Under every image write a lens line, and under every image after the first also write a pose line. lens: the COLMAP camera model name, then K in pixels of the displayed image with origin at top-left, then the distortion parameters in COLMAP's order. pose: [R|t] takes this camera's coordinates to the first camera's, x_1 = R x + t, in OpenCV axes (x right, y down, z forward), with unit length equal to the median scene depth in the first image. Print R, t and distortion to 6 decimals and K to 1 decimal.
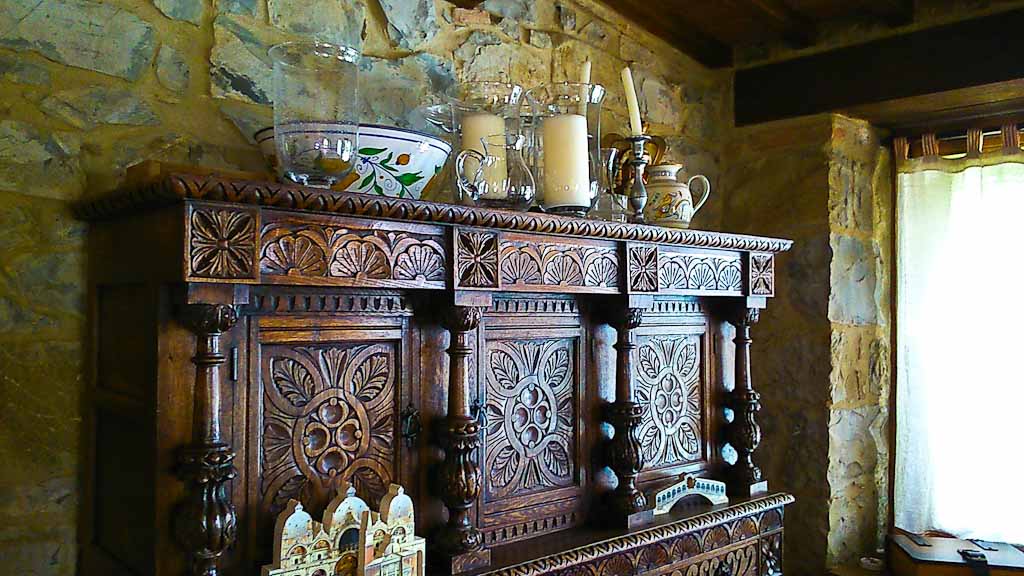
lens RADIAL K [[806.8, 0, 511.9], [0, 806.8, 286.0], [0, 0, 1]] dist [0.005013, -0.001277]
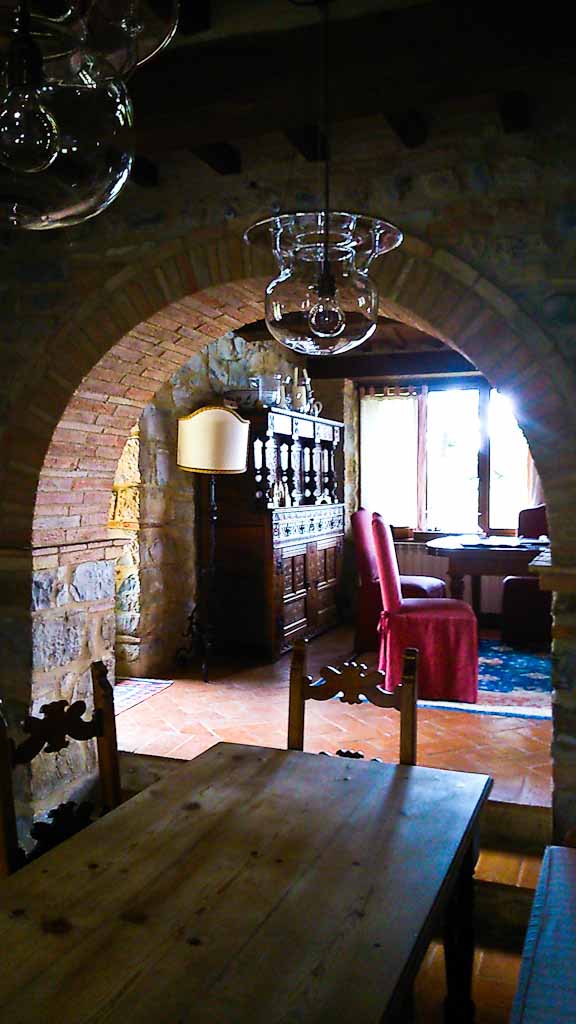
lens RADIAL K [[806.8, 0, 287.4], [0, 806.8, 512.4], [0, 0, 1]] dist [0.005013, -0.001277]
pose [[0.880662, -0.034859, 0.472460, -1.250276], [0.009952, 0.998430, 0.055117, 0.106010], [-0.473640, -0.043837, 0.879627, -1.561429]]
